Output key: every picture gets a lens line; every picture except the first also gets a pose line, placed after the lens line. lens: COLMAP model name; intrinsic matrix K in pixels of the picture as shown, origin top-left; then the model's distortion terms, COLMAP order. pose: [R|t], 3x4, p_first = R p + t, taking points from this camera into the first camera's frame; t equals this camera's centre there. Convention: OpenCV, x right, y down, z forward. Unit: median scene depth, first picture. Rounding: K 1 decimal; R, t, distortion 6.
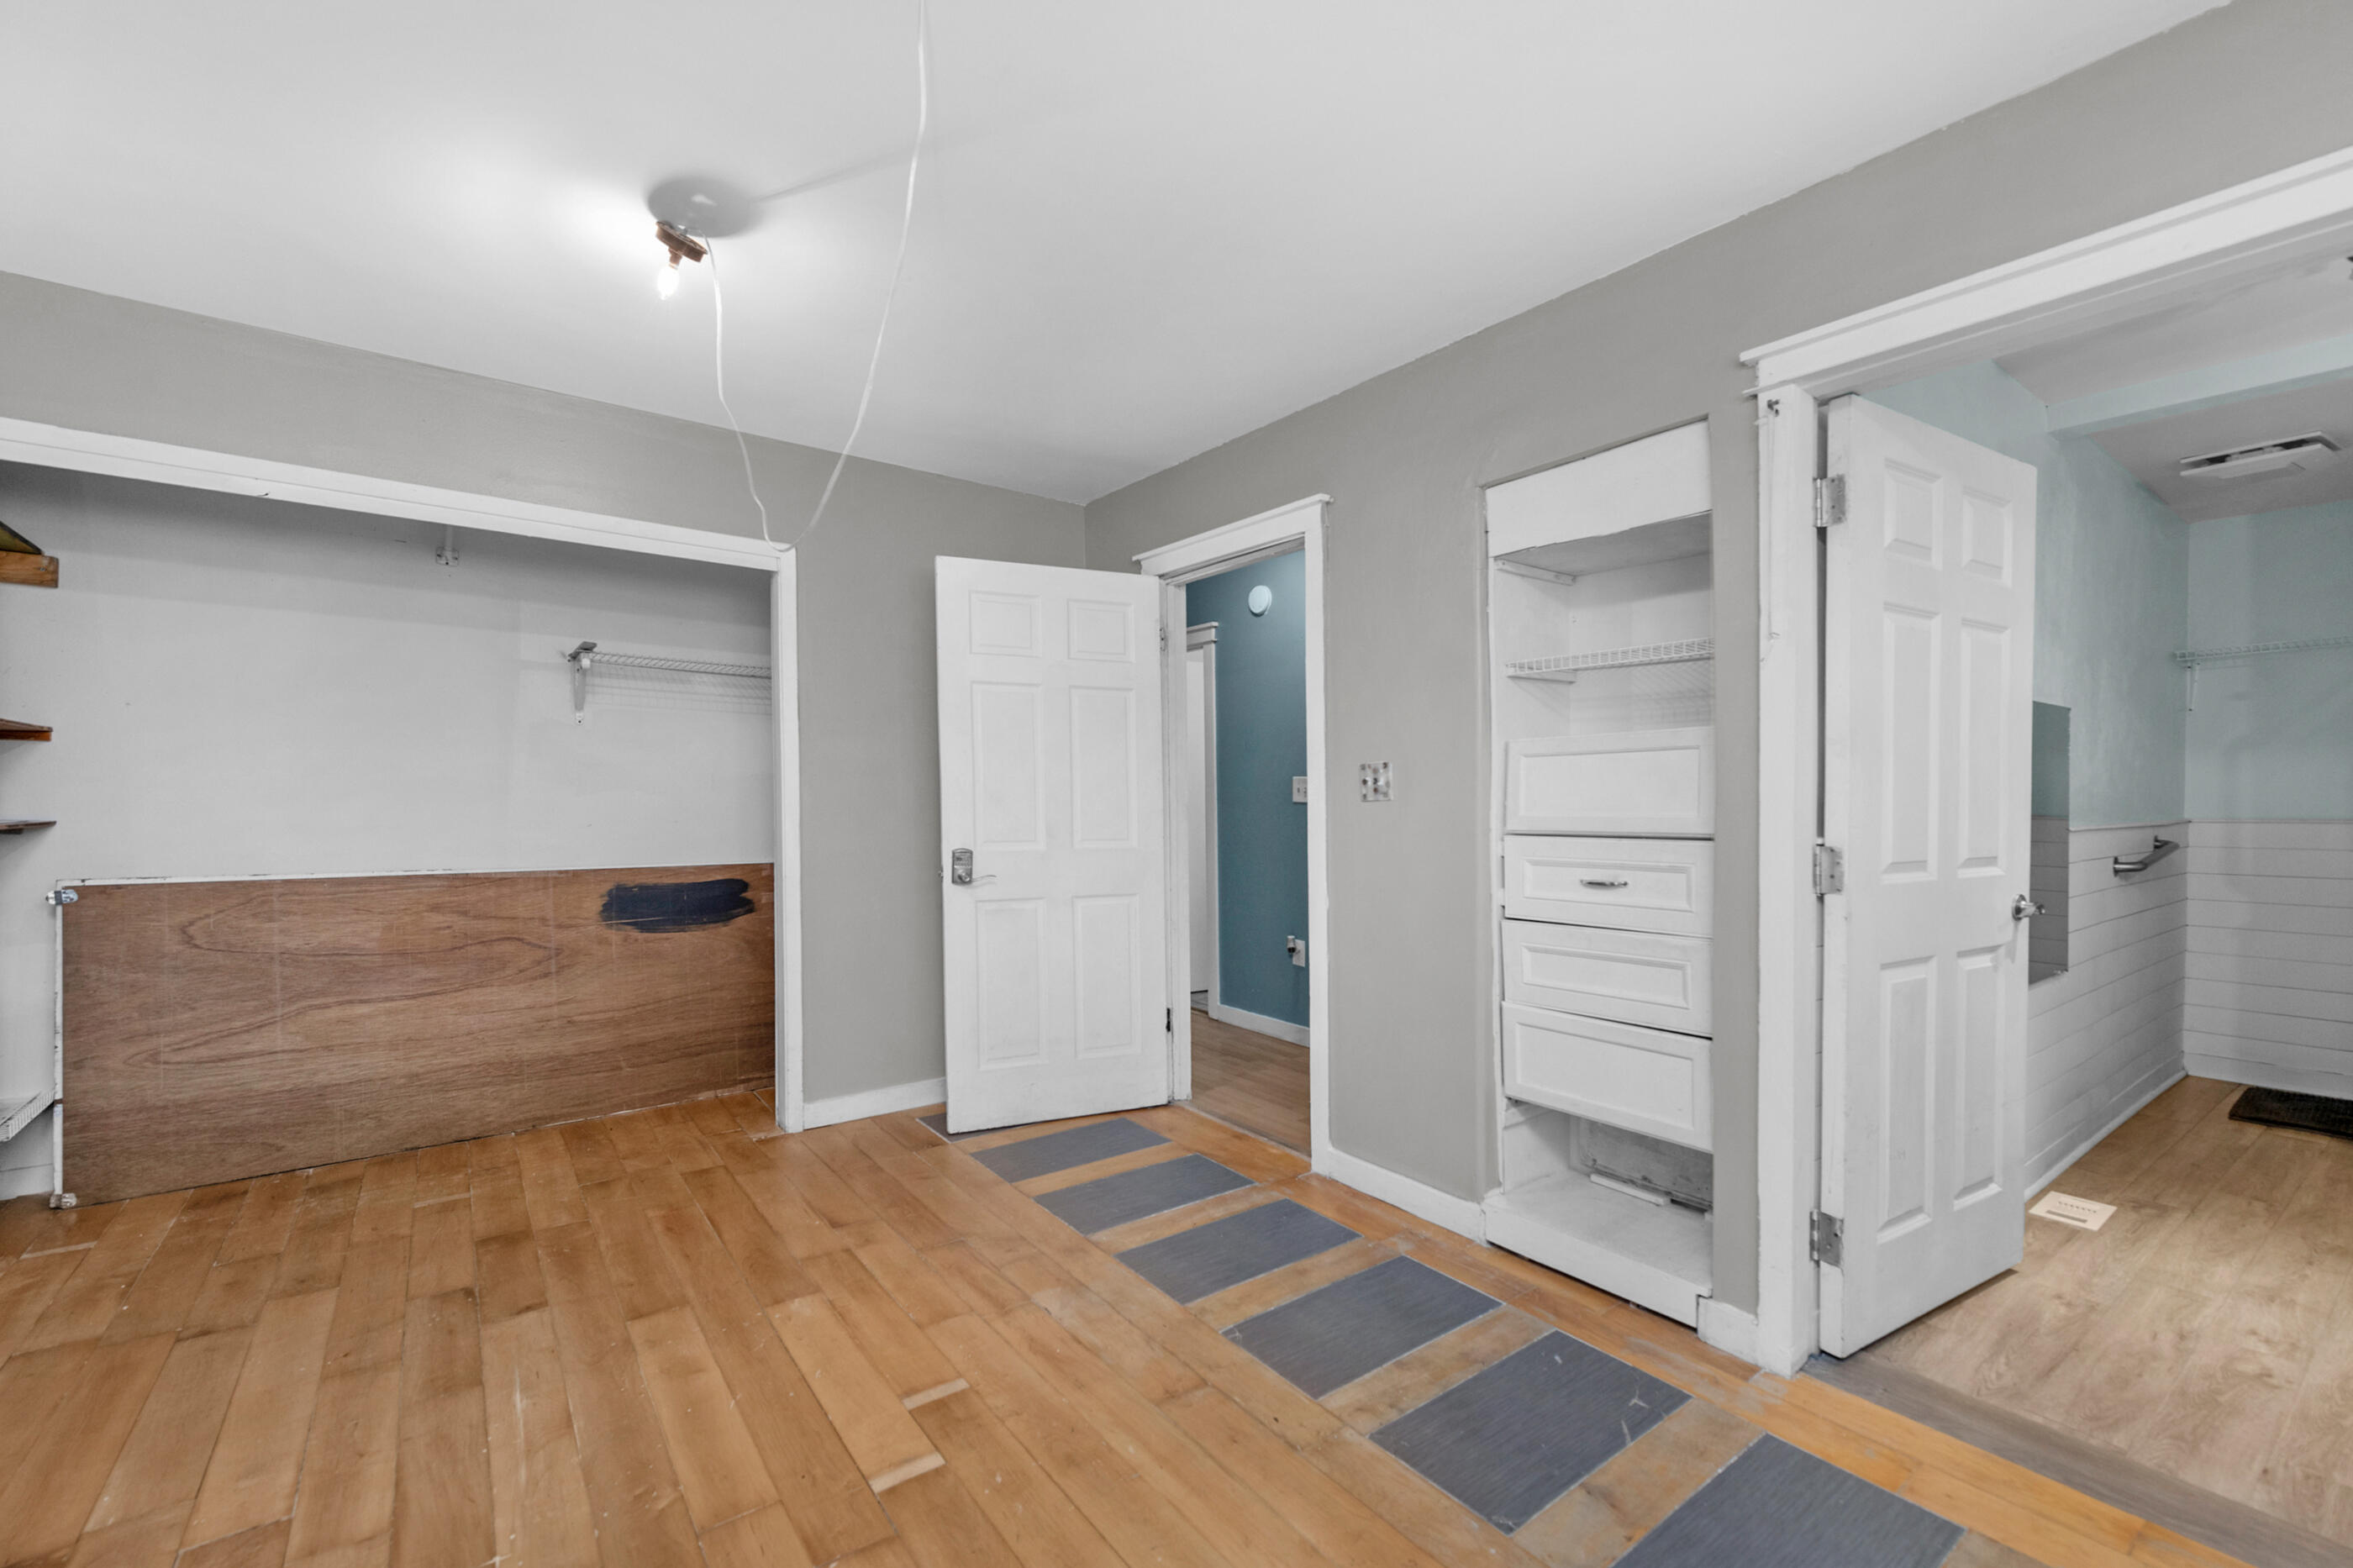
lens RADIAL K [[945.0, 0, 1190.3], [0, 945.0, 807.9], [0, 0, 1]] dist [0.008268, -0.000680]
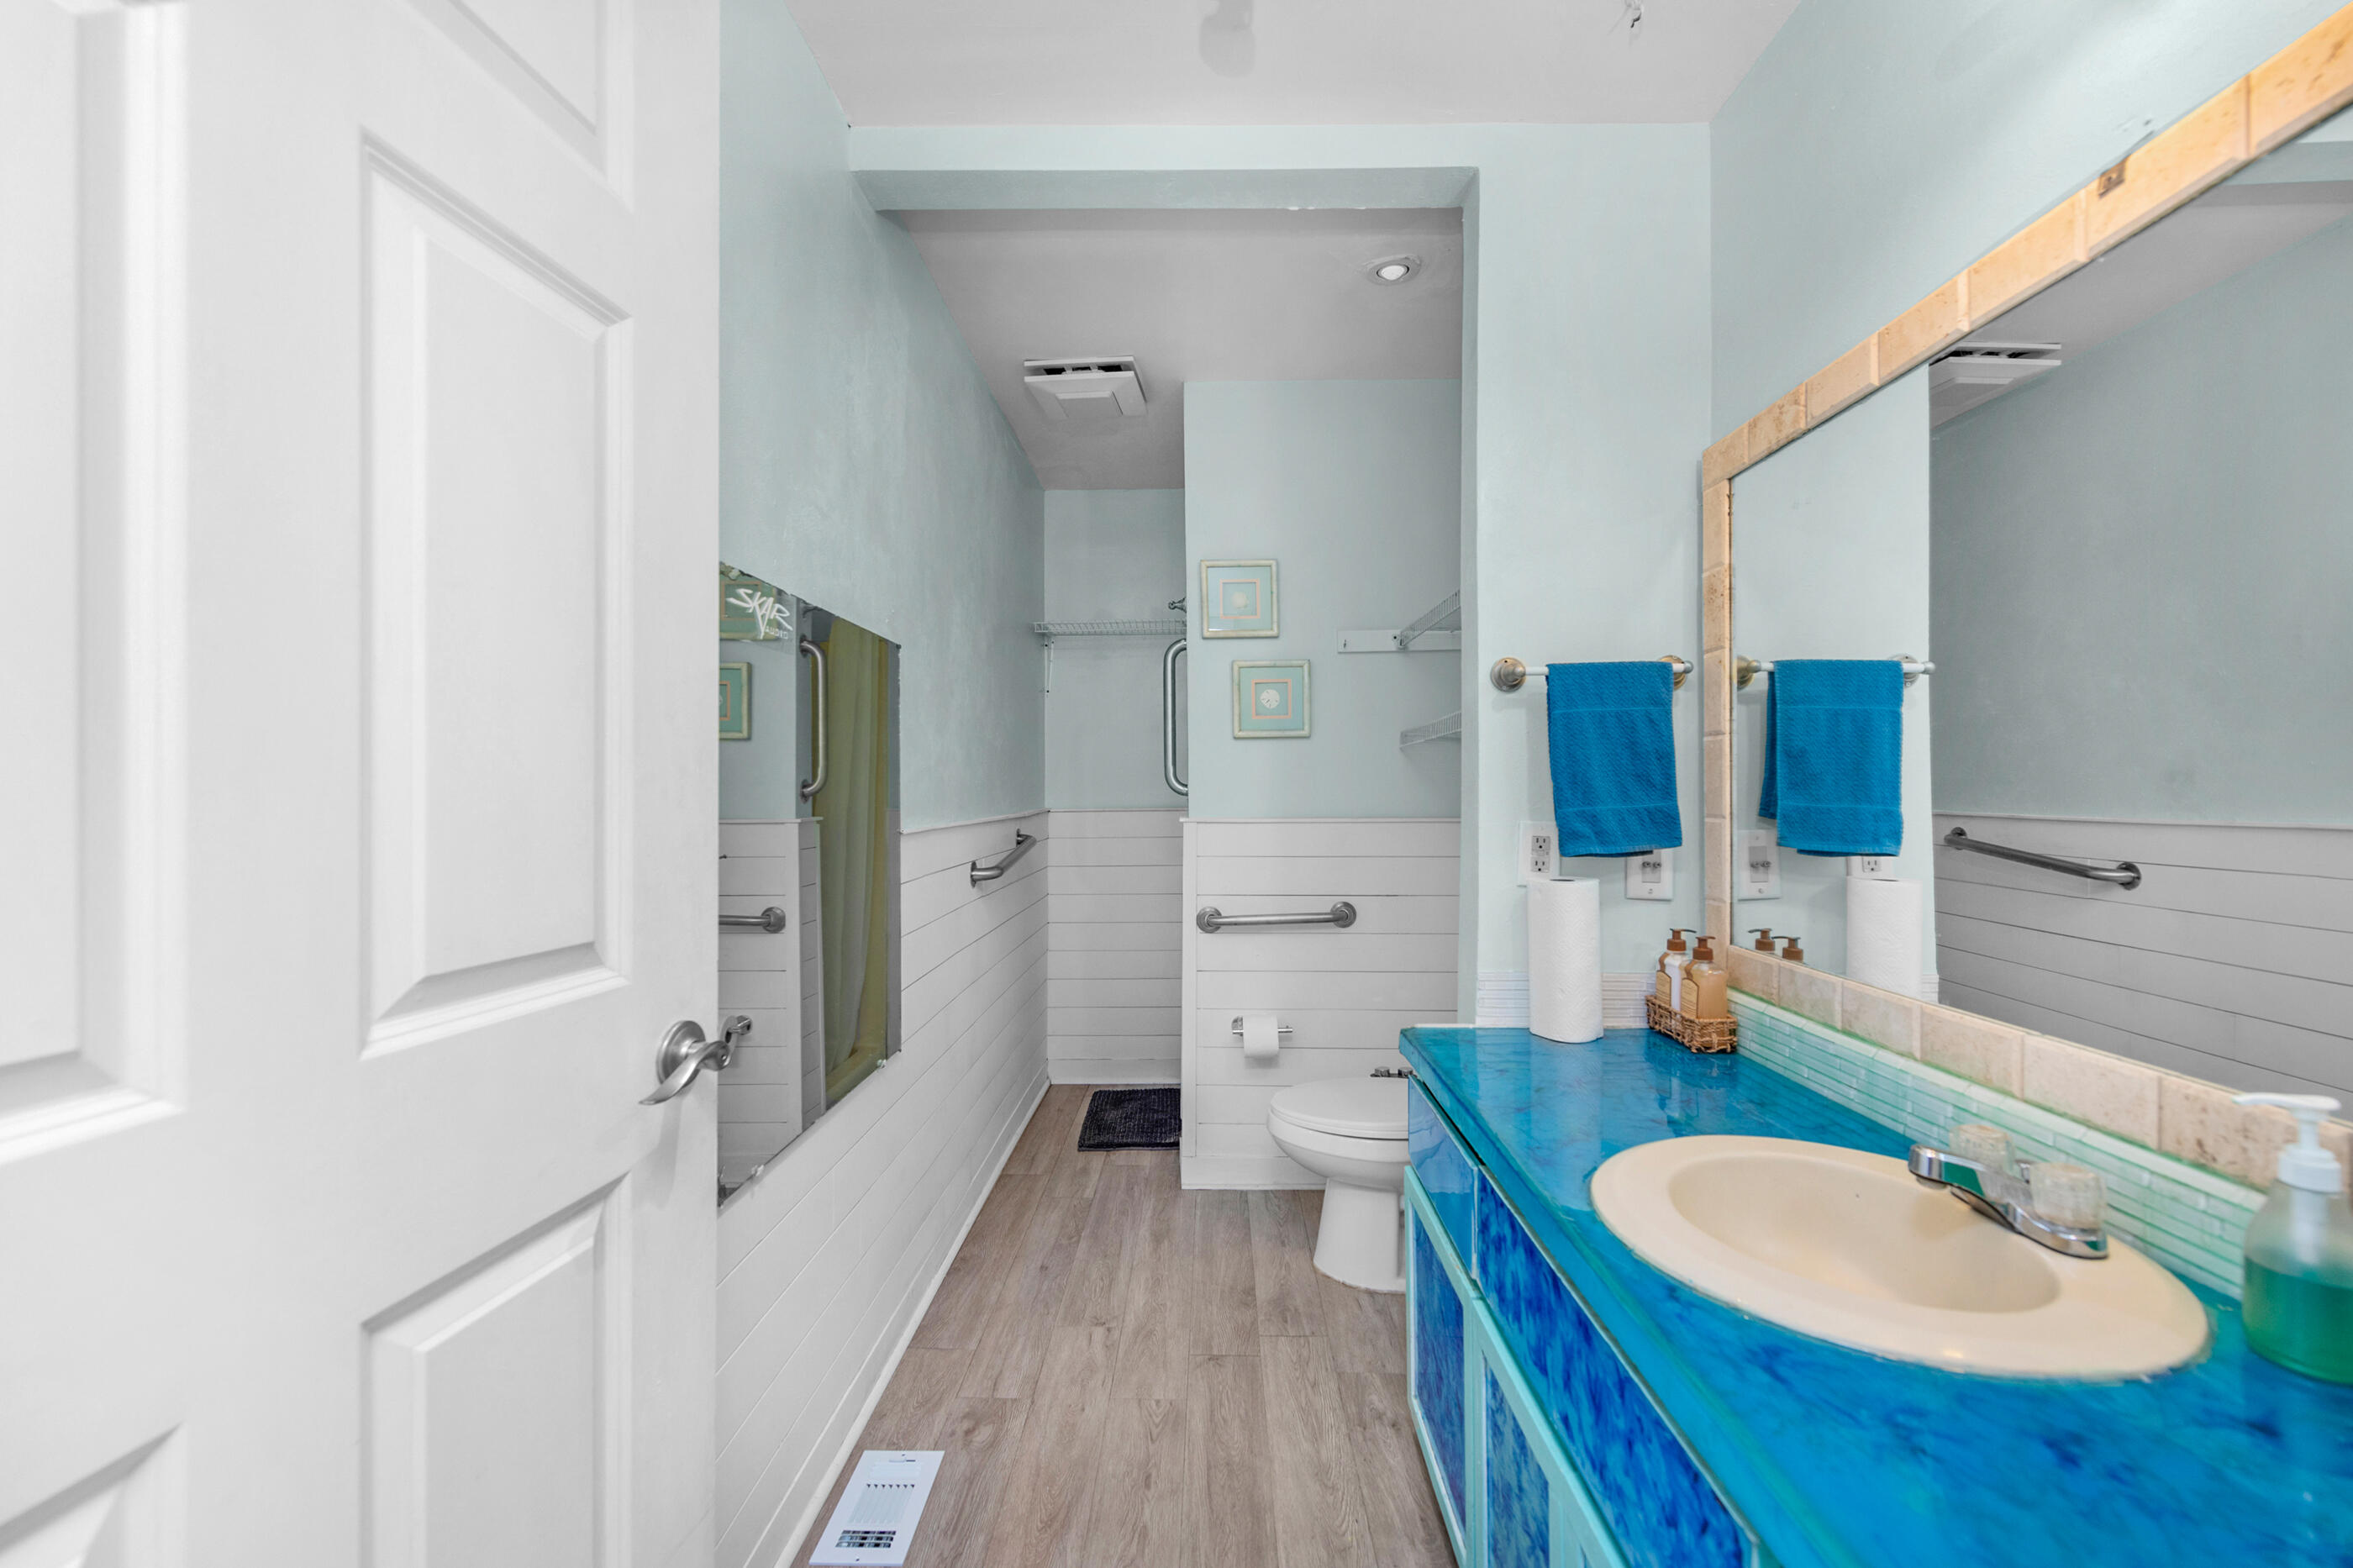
lens RADIAL K [[945.0, 0, 1179.0], [0, 945.0, 796.1], [0, 0, 1]] dist [0.008268, -0.000680]
pose [[0.607030, -0.013096, 0.794571, 0.467148], [0.015086, 0.999874, 0.004954, -0.002645], [-0.794536, 0.008979, 0.607151, 0.404060]]
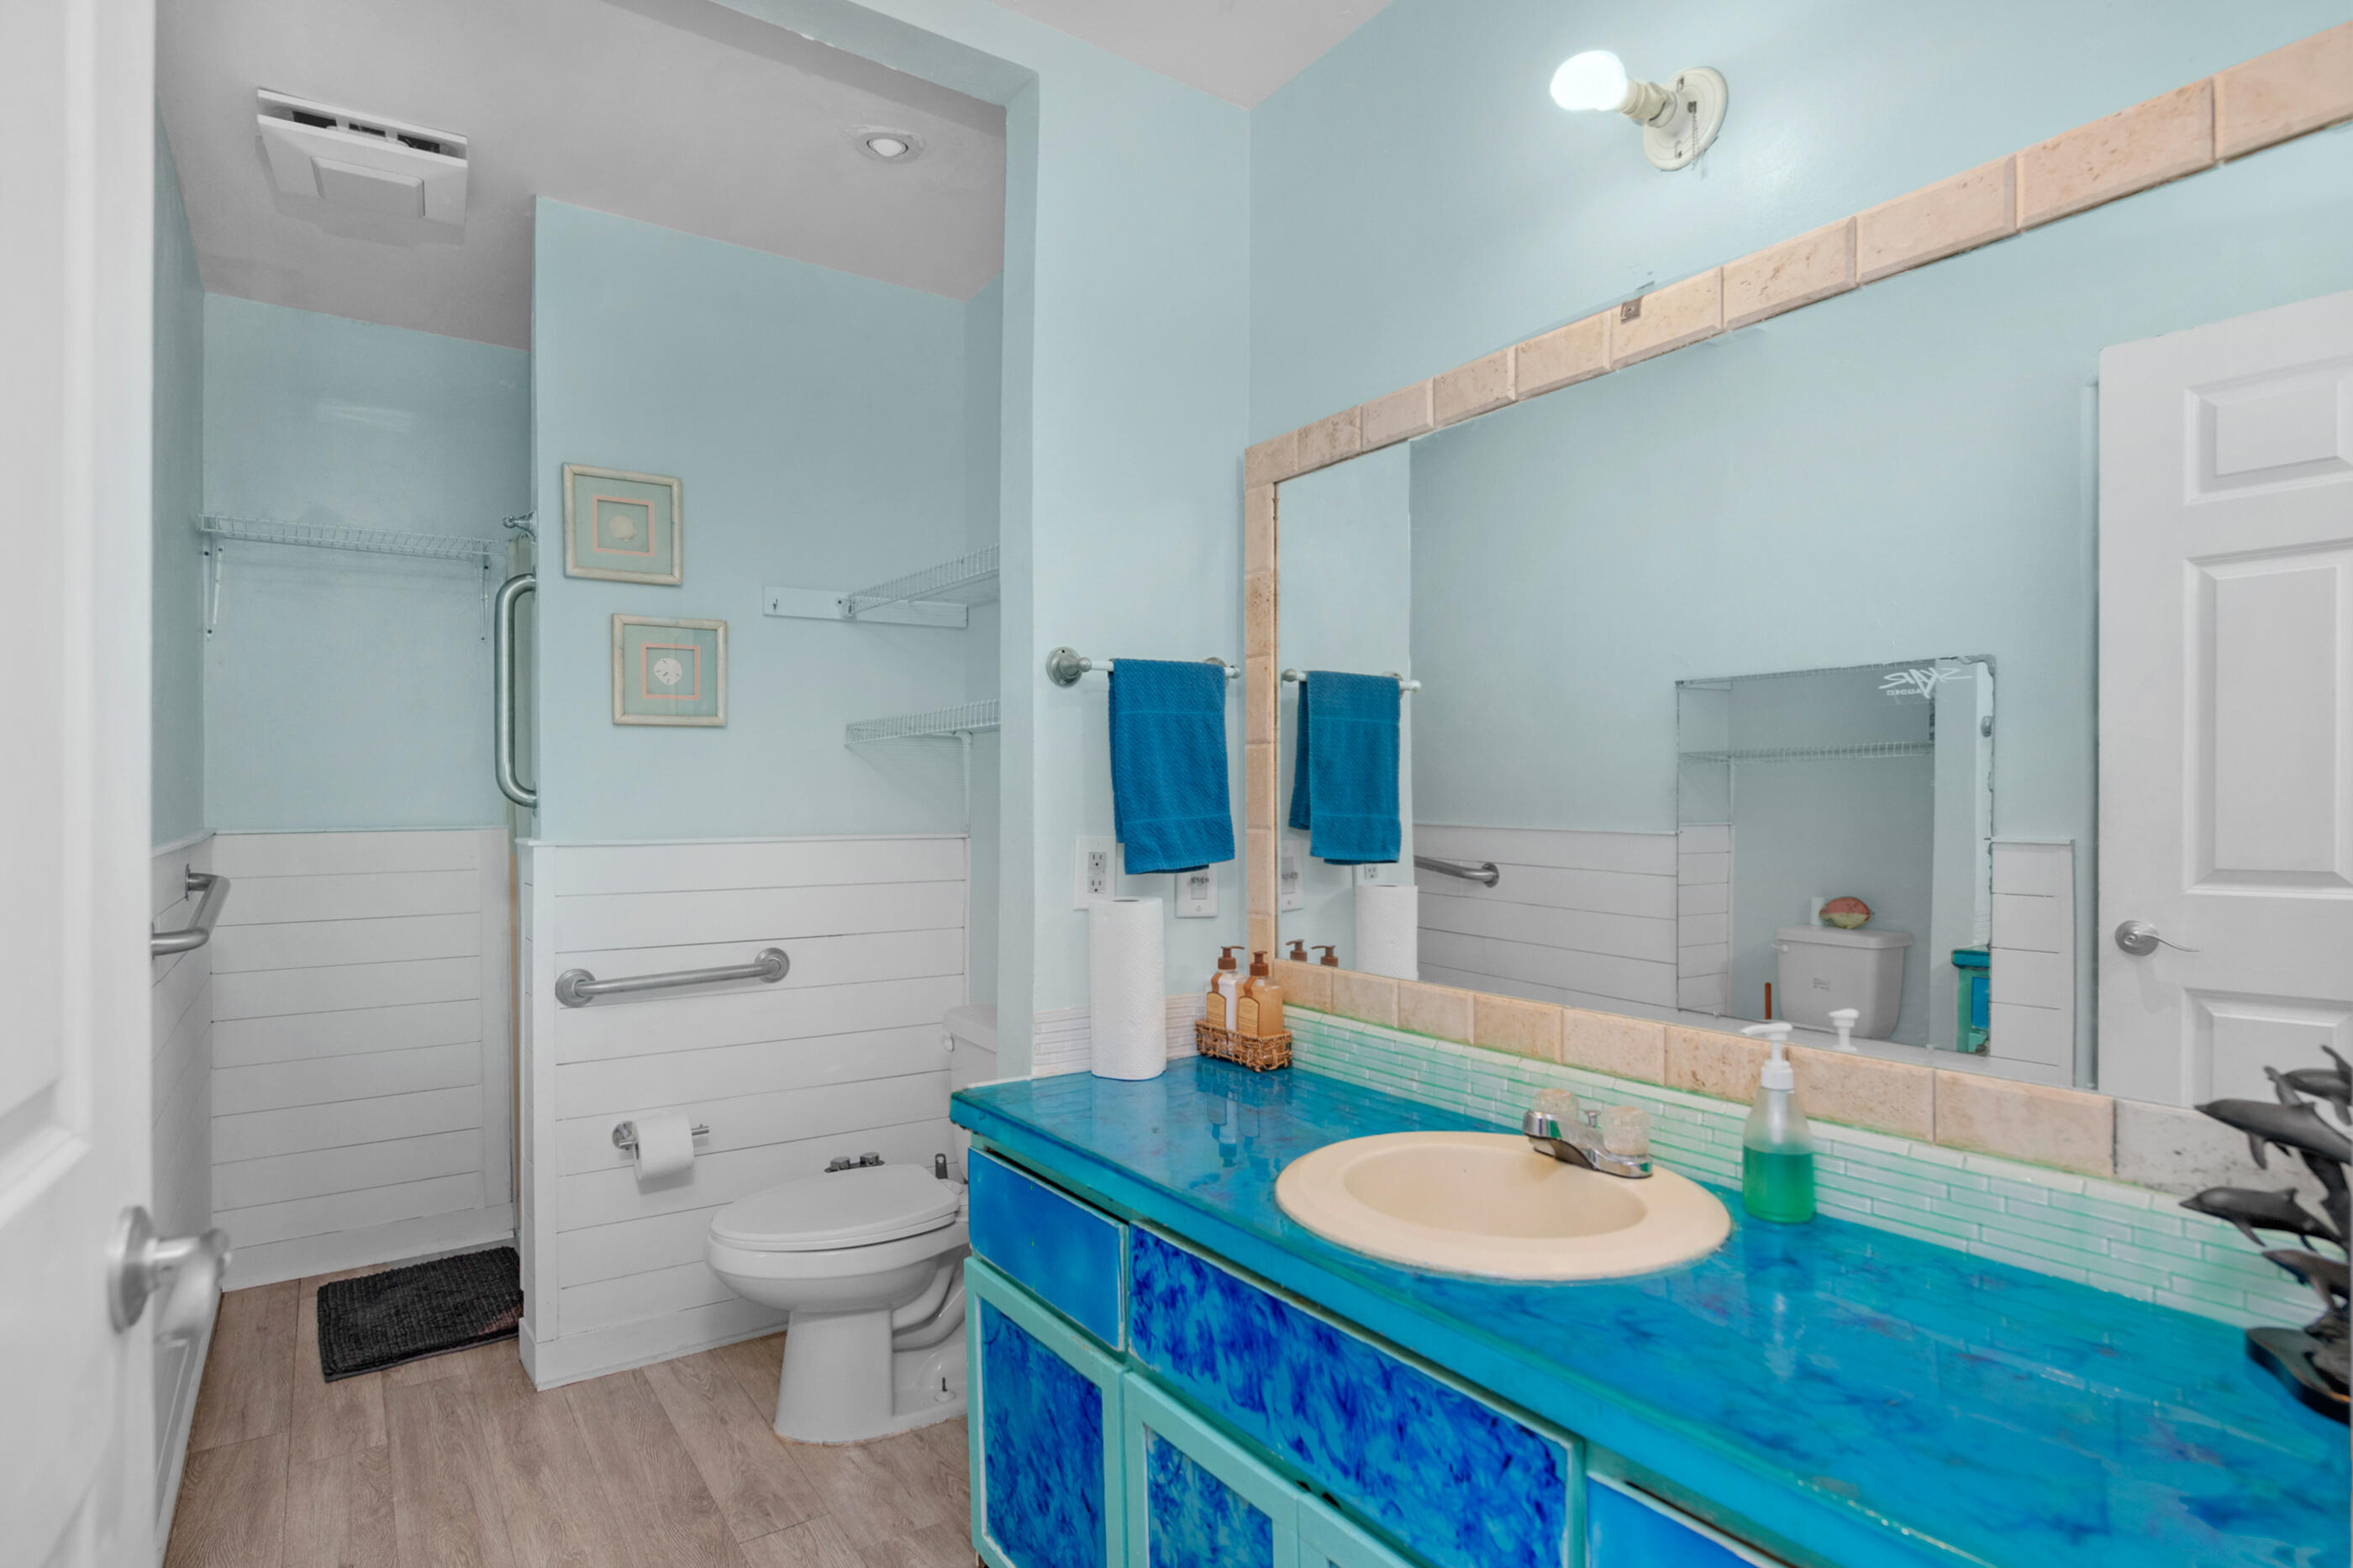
lens RADIAL K [[1264.4, 0, 1156.4], [0, 1264.4, 796.9], [0, 0, 1]] dist [0.020330, -0.001102]
pose [[0.035757, -0.008151, 0.999327, 0.391153], [0.012011, 0.999898, 0.007726, -0.006108], [-0.999288, 0.011727, 0.035851, 0.507363]]
